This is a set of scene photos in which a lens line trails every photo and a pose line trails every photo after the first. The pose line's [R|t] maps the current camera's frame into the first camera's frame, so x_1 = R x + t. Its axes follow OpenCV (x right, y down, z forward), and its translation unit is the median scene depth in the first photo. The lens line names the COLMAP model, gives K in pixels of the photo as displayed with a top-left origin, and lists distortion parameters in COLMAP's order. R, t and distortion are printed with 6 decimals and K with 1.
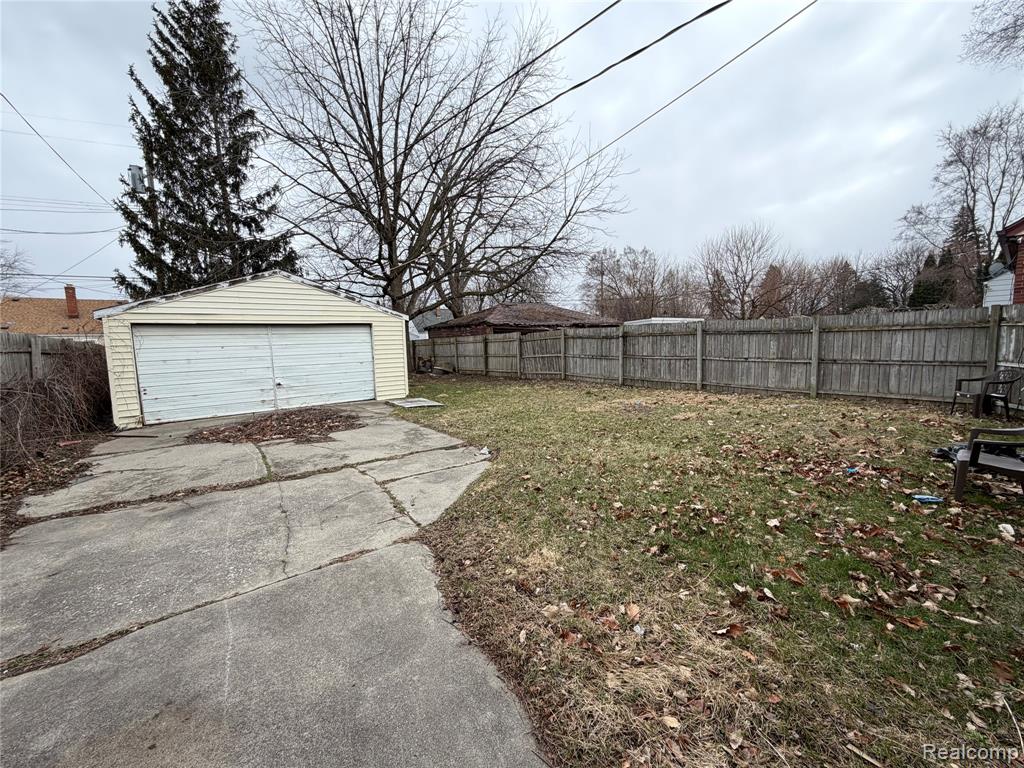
lens RADIAL K [[409.6, 0, 512.2], [0, 409.6, 383.8], [0, 0, 1]] dist [0.000225, 0.000312]
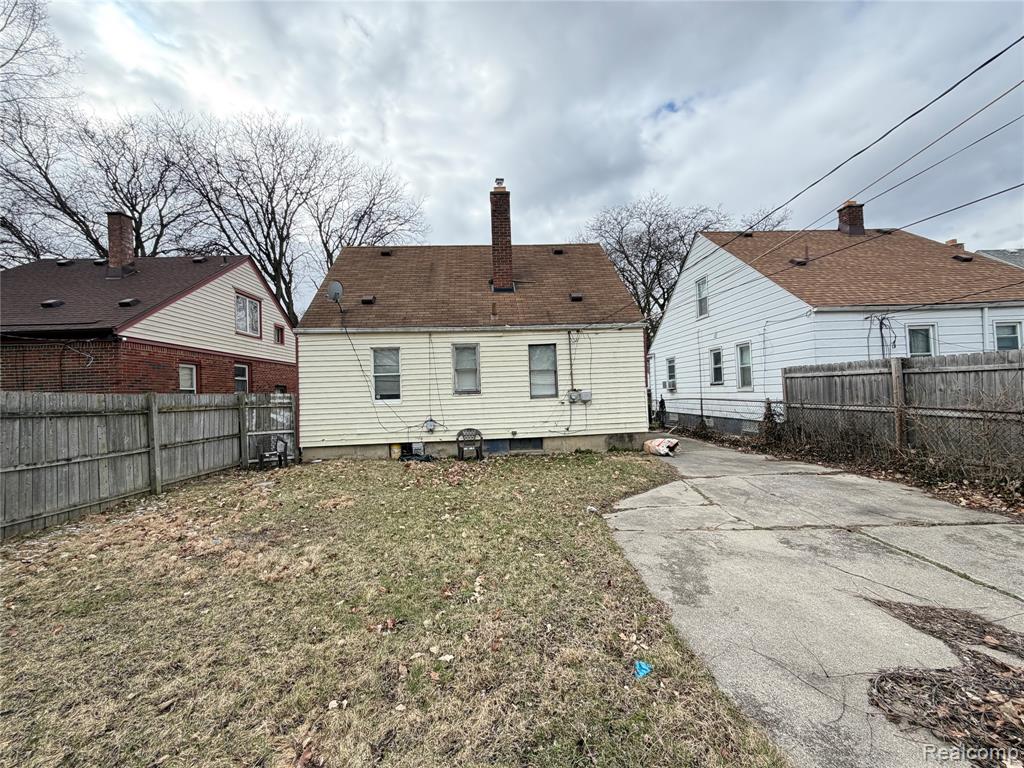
lens RADIAL K [[409.6, 0, 512.3], [0, 409.6, 384.3], [0, 0, 1]] dist [0.000225, 0.000312]
pose [[-0.804145, 0.073075, 0.589924, -0.390297], [0.121748, 0.991624, 0.043124, -0.162376], [-0.581832, 0.106500, -0.806306, 1.537927]]
